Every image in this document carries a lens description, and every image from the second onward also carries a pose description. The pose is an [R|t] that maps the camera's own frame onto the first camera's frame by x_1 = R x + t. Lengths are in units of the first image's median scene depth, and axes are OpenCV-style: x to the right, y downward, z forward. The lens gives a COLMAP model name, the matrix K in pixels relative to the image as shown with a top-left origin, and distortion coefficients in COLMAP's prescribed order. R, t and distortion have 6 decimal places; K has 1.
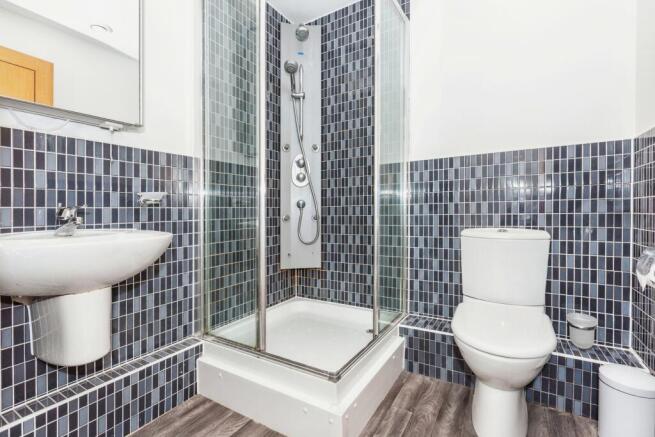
lens RADIAL K [[296.5, 0, 325.4], [0, 296.5, 220.2], [0, 0, 1]] dist [0.001238, -0.000476]
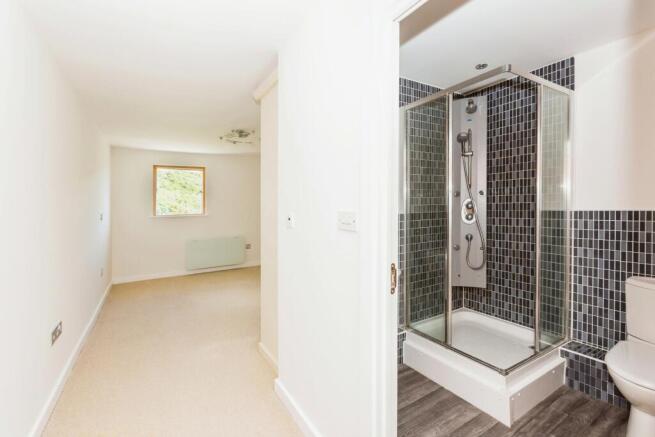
lens RADIAL K [[296.5, 0, 327.6], [0, 296.5, 206.1], [0, 0, 1]] dist [0.001238, -0.000476]
pose [[0.894291, 0.006222, -0.447442, -0.064513], [-0.009795, 0.999936, -0.005670, -0.202784], [0.447378, 0.009454, 0.894295, -0.504460]]
